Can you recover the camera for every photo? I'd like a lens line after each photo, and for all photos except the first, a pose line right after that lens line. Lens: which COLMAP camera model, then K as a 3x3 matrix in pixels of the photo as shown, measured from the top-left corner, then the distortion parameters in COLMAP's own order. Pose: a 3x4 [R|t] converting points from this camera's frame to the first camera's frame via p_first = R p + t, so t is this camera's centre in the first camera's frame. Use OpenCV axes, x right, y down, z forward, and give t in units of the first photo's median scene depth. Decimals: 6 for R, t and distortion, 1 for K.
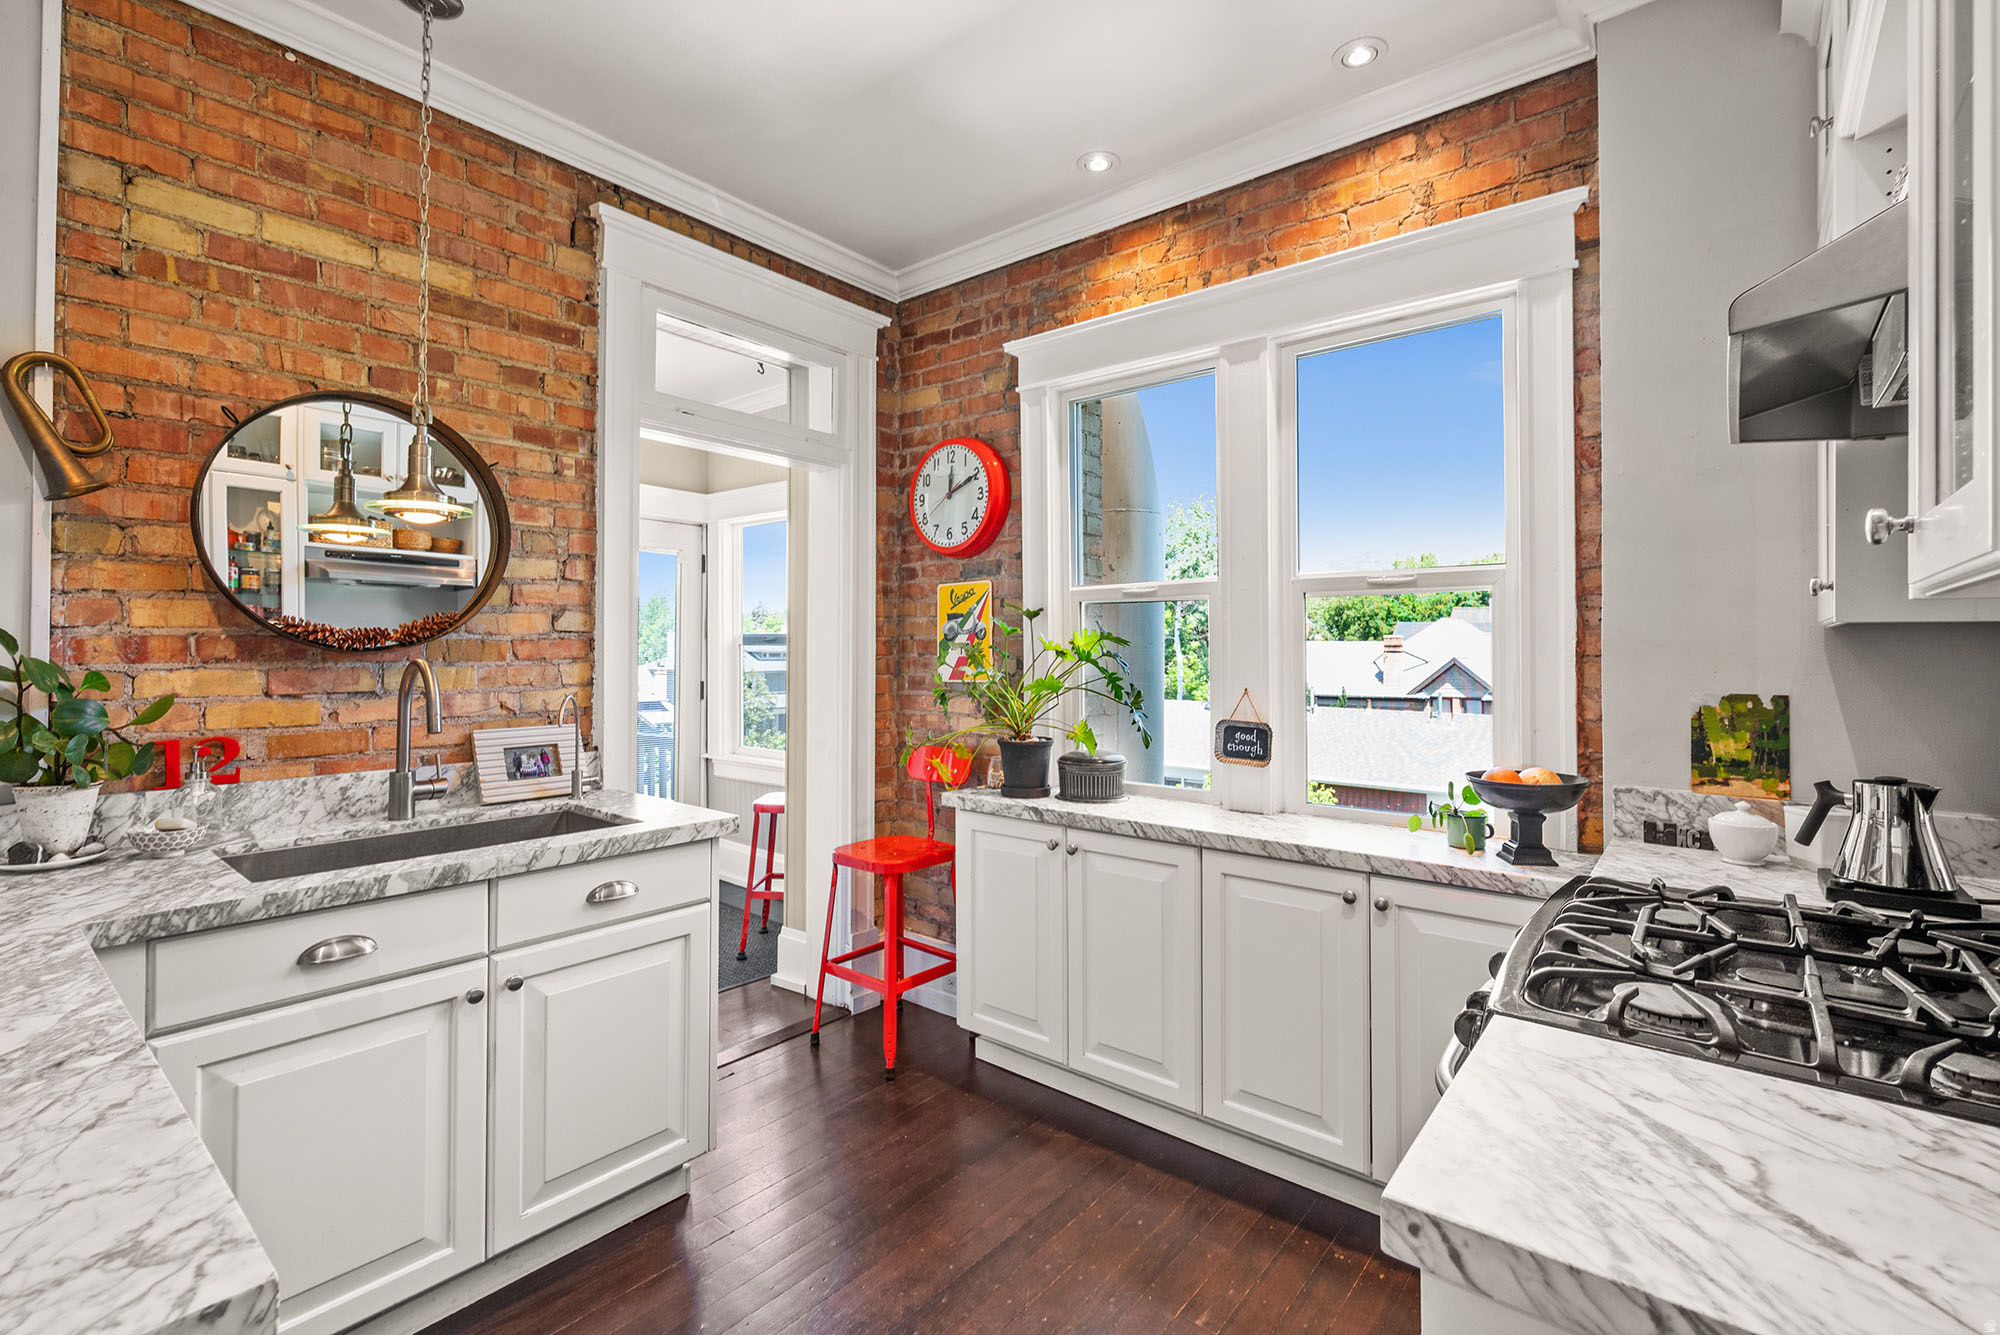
lens RADIAL K [[883.3, 0, 1030.6], [0, 883.3, 646.1], [0, 0, 1]] dist [0.000582, -0.000214]
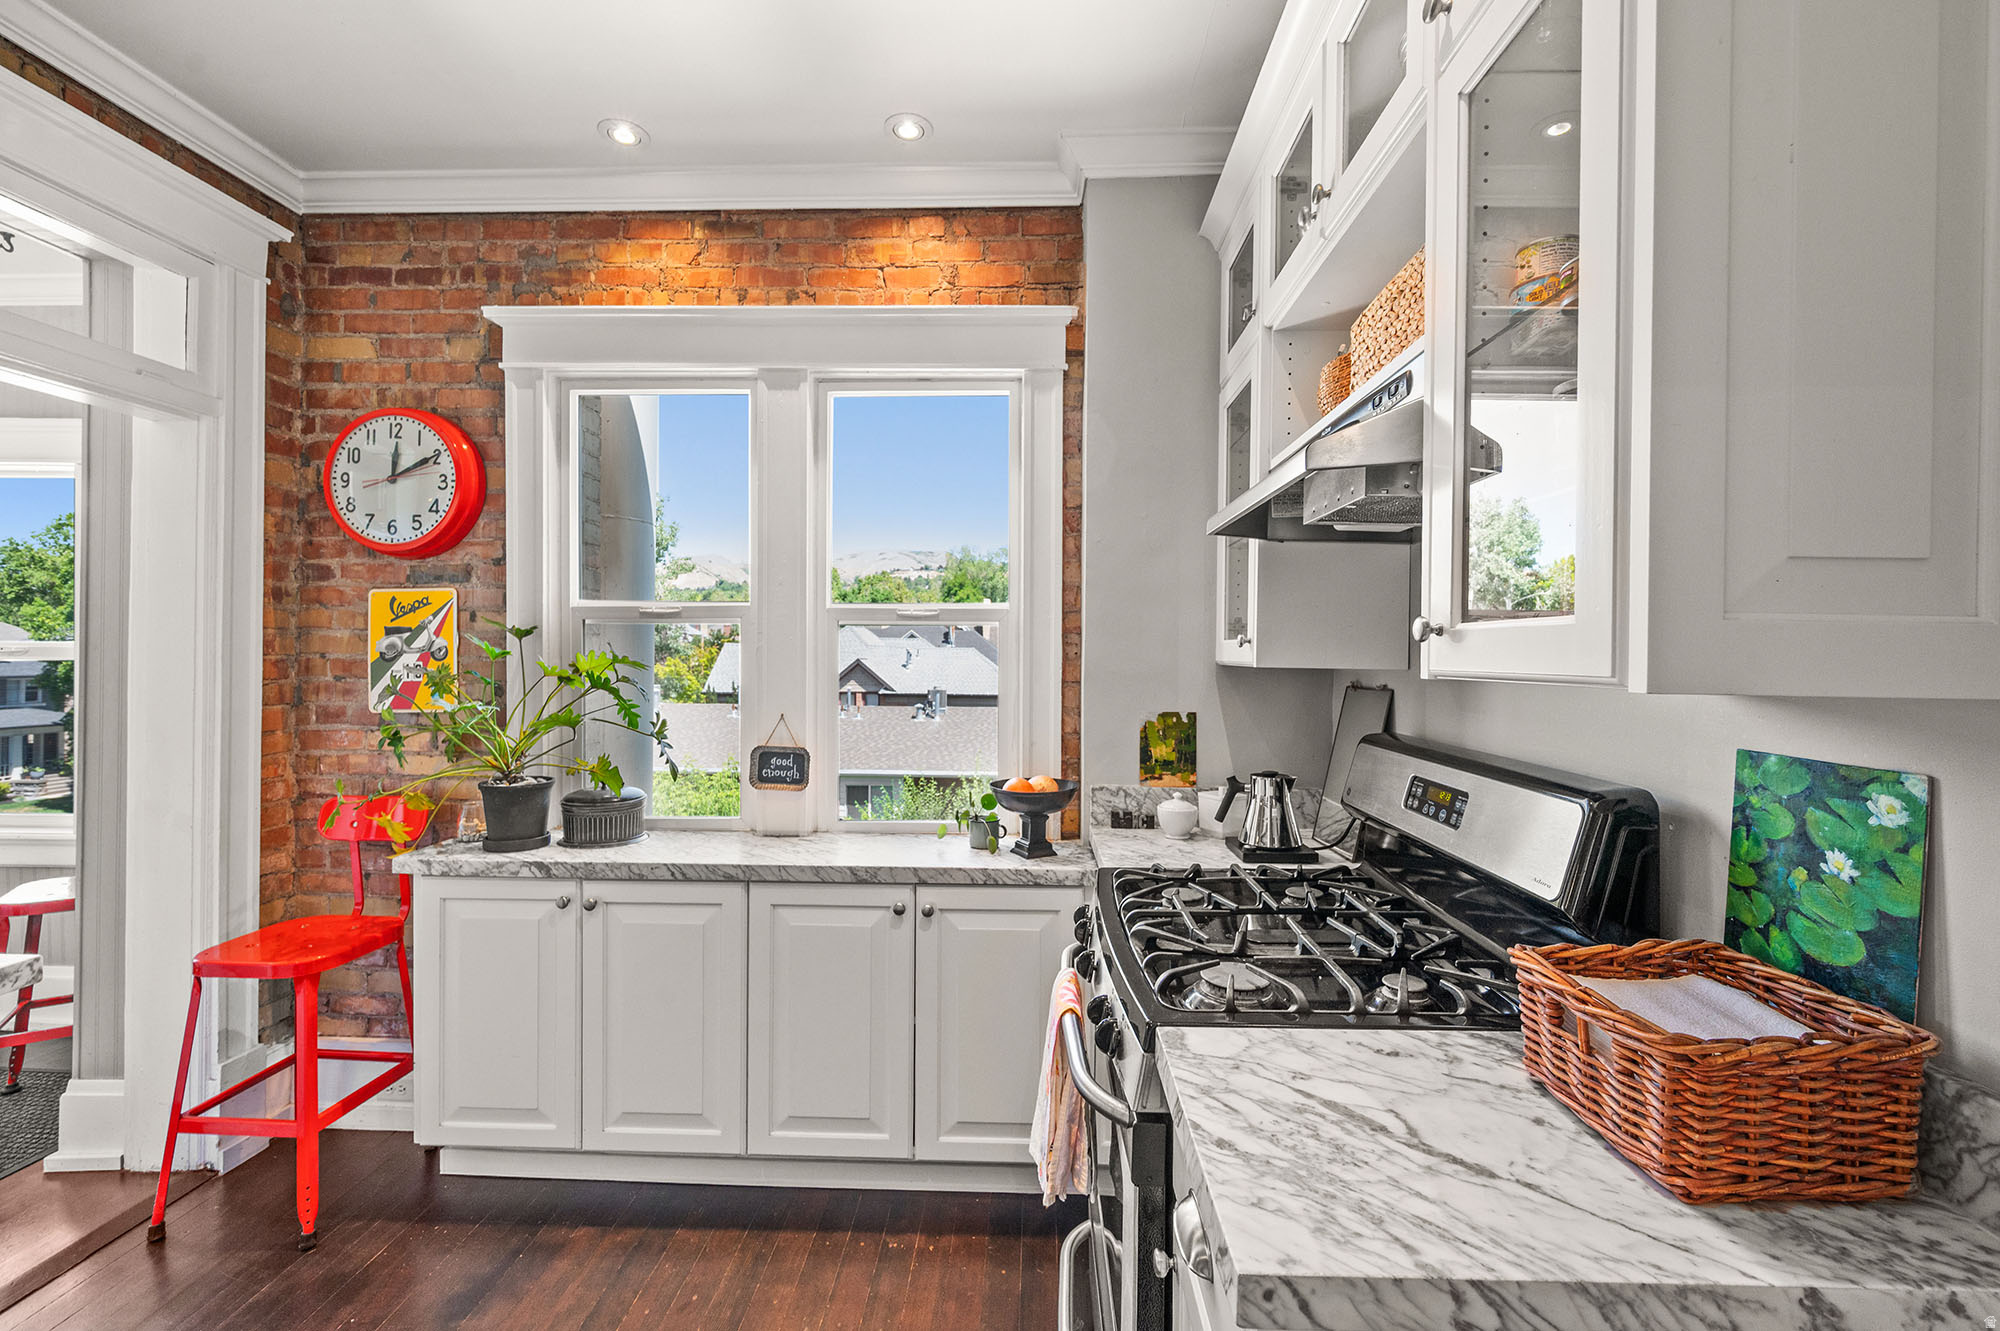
lens RADIAL K [[810.9, 0, 1003.8], [0, 810.9, 653.9], [0, 0, 1]] dist [-0.000711, 0.000212]
pose [[0.804071, 0.003450, 0.594523, -0.092737], [-0.009438, 0.999931, 0.006963, -0.026360], [-0.594458, -0.011210, 0.804048, 0.095056]]
